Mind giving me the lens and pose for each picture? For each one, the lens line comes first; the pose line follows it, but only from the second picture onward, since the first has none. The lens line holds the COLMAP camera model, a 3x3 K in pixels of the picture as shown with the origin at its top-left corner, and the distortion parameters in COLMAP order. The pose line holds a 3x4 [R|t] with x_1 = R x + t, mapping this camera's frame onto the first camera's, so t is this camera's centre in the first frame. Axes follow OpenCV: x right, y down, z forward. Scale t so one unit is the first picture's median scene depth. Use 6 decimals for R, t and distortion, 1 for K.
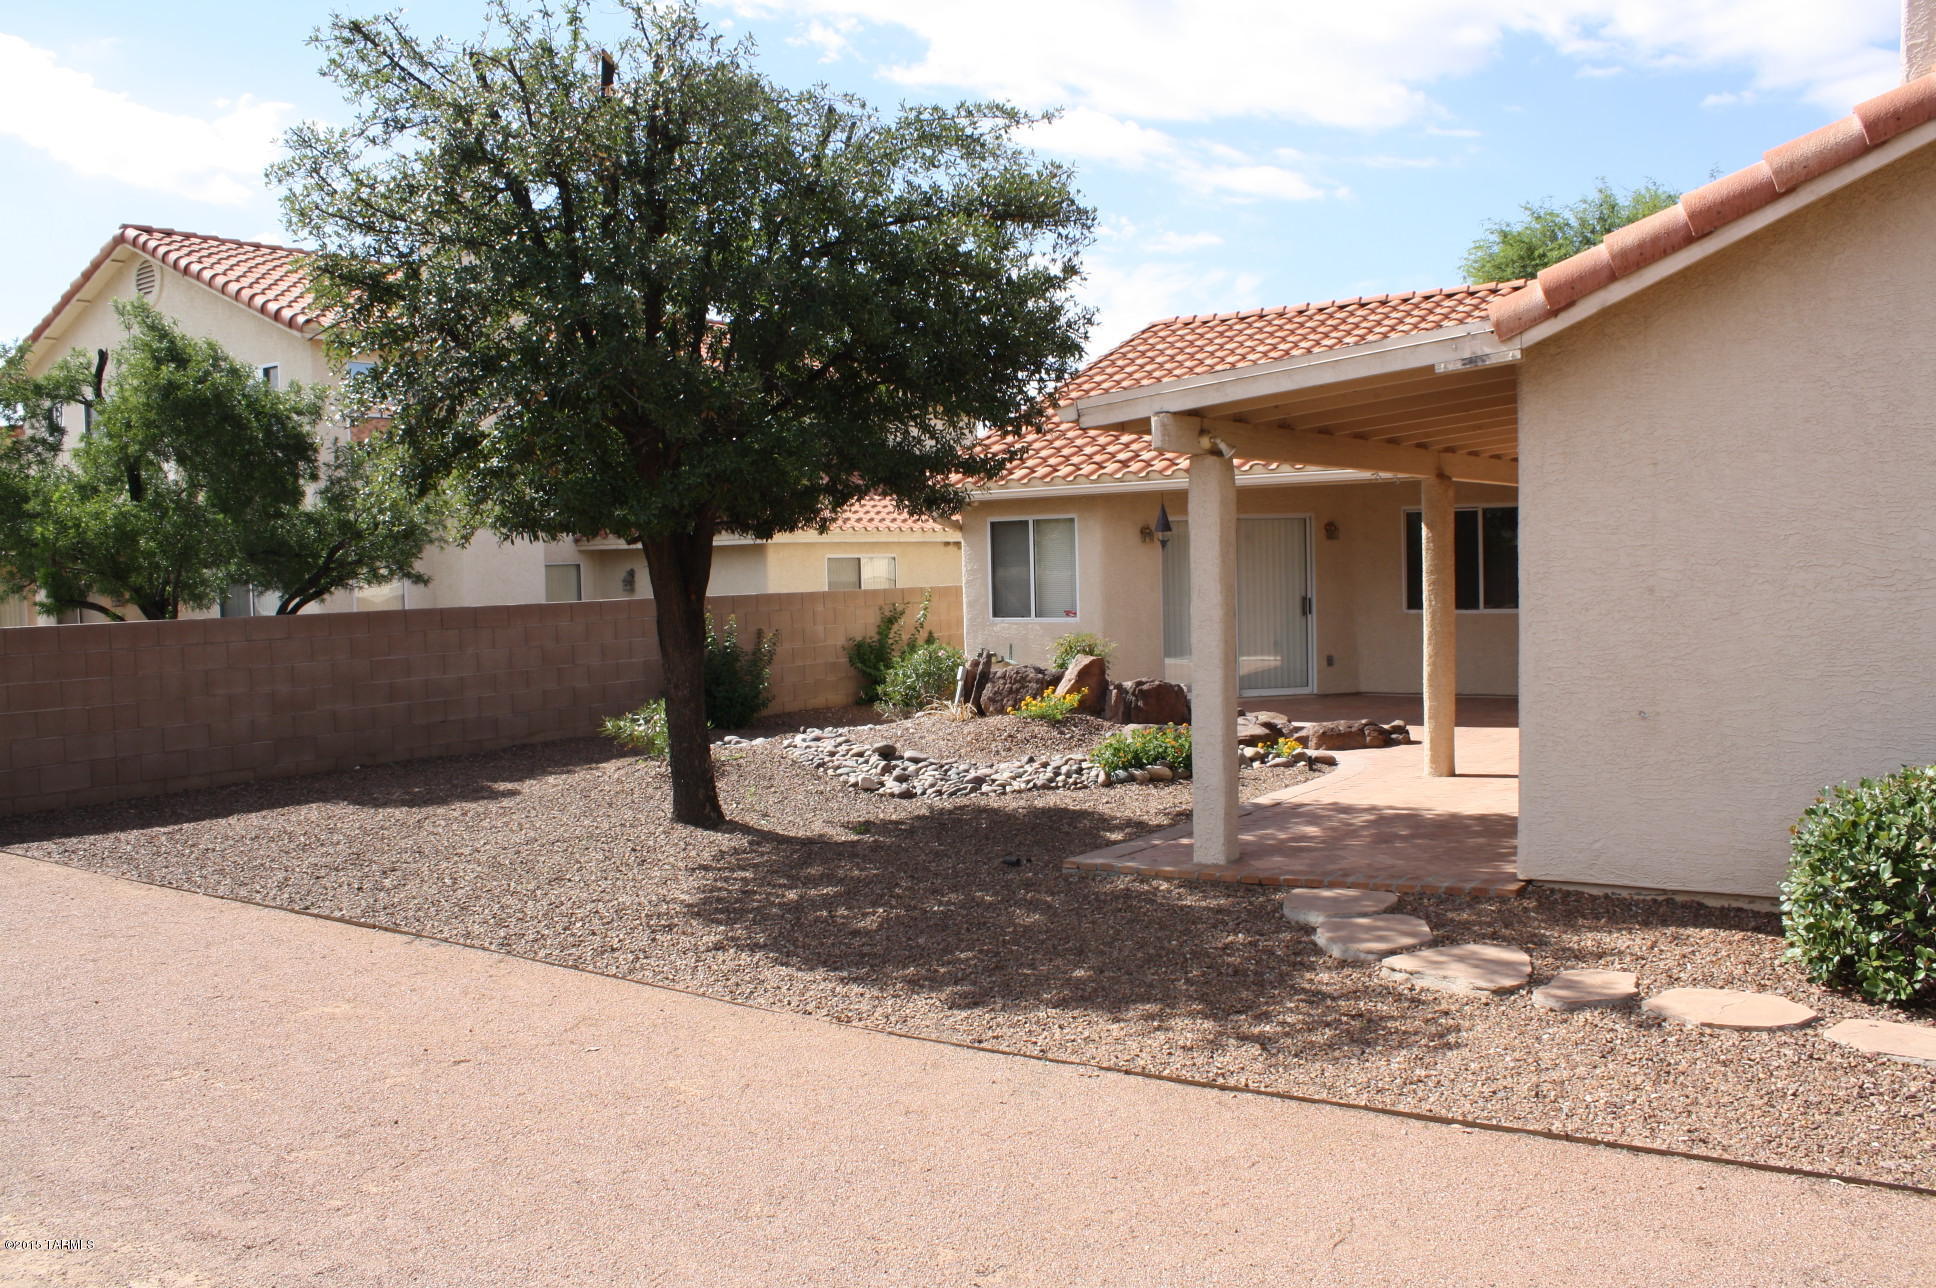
lens RADIAL K [[1635.2, 0, 975.8], [0, 1635.2, 651.9], [0, 0, 1]] dist [-0.168828, 0.155918]
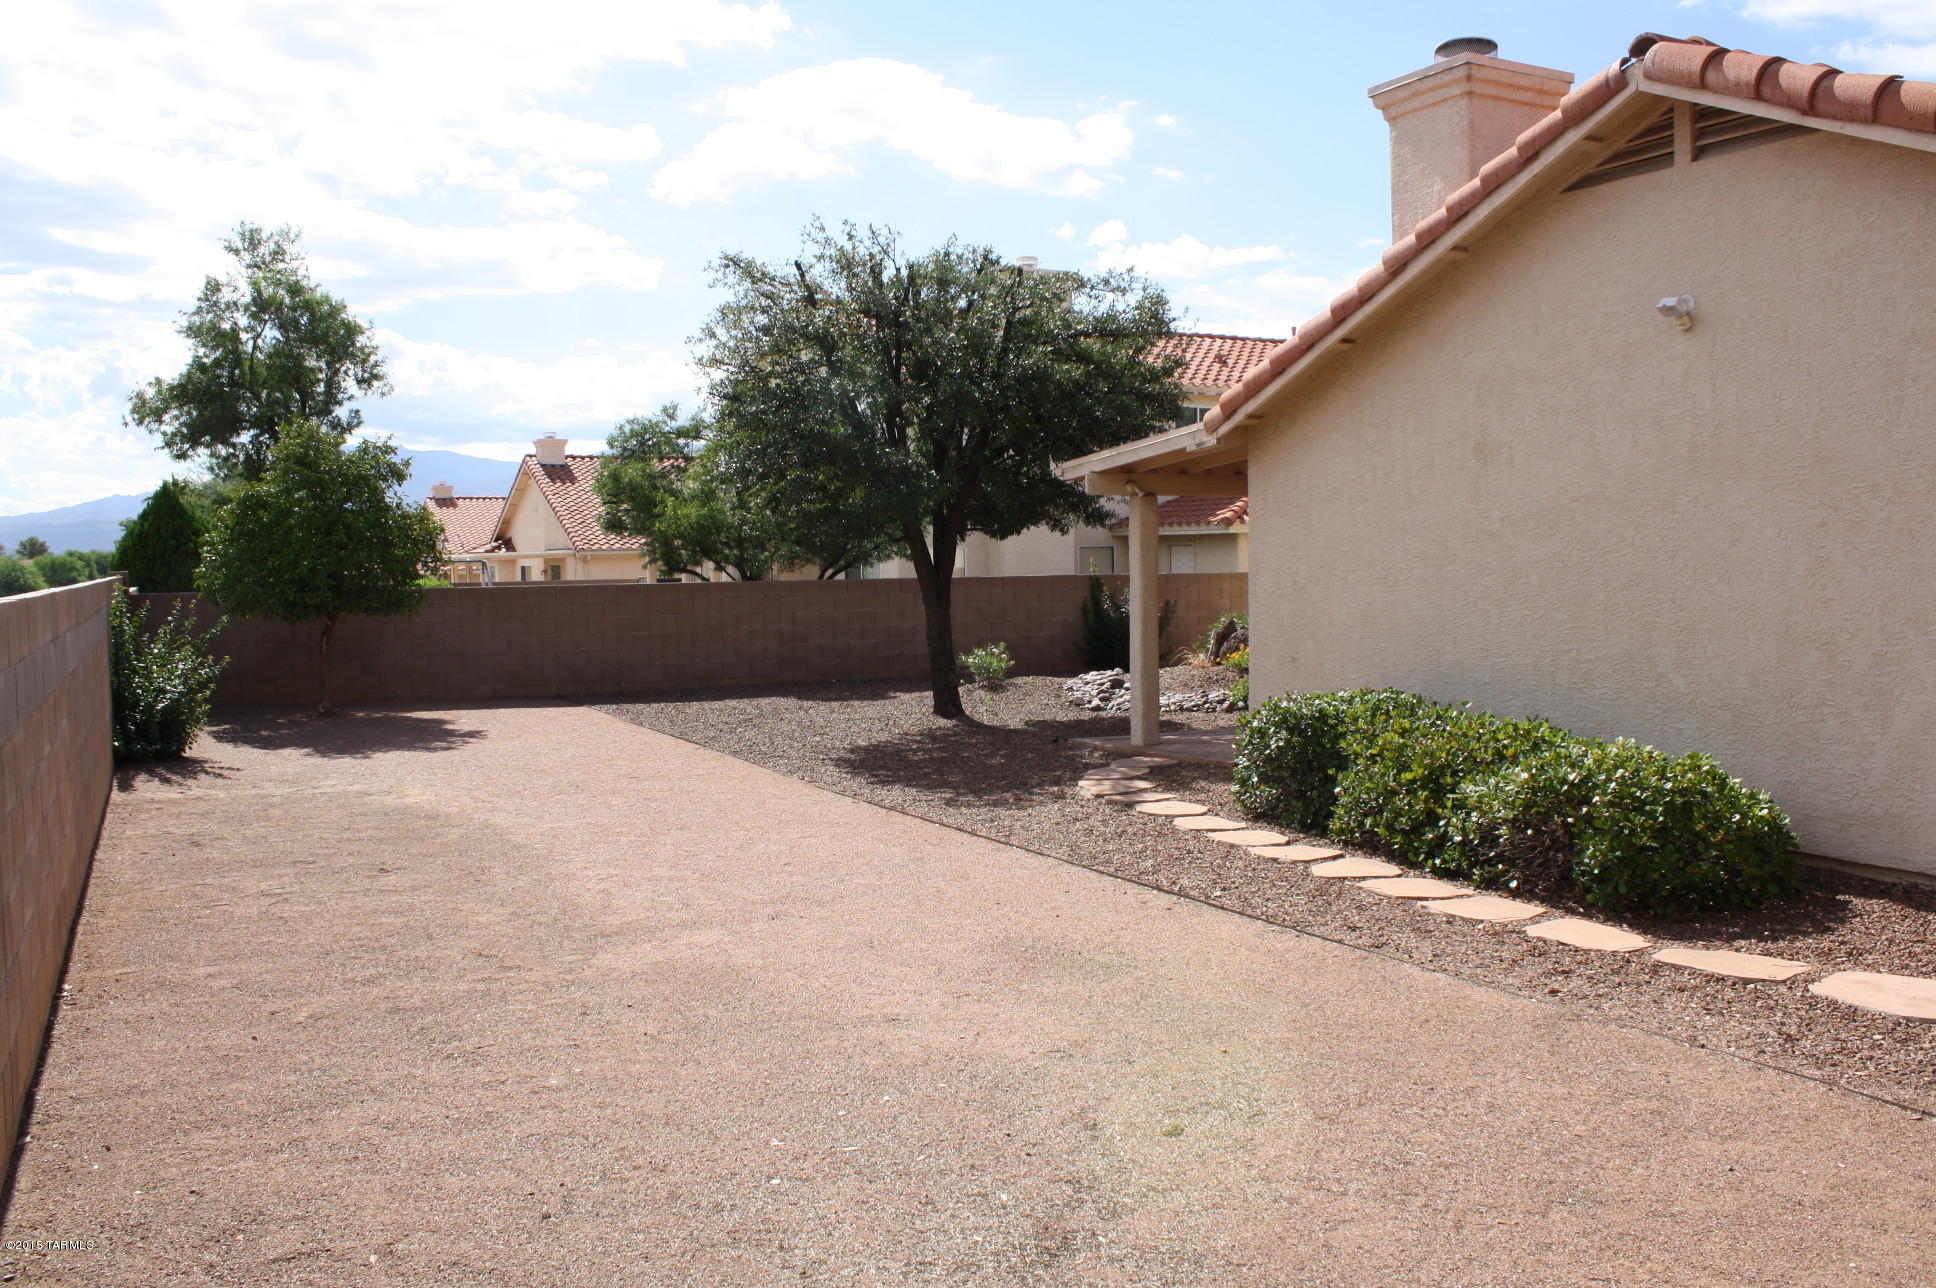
lens RADIAL K [[1635.2, 0, 975.8], [0, 1635.2, 651.9], [0, 0, 1]] dist [-0.168828, 0.155918]
pose [[0.875819, 0.043001, -0.480721, 0.512811], [-0.035059, 0.999060, 0.025494, -0.000469], [0.481365, -0.005474, 0.876503, -0.331485]]
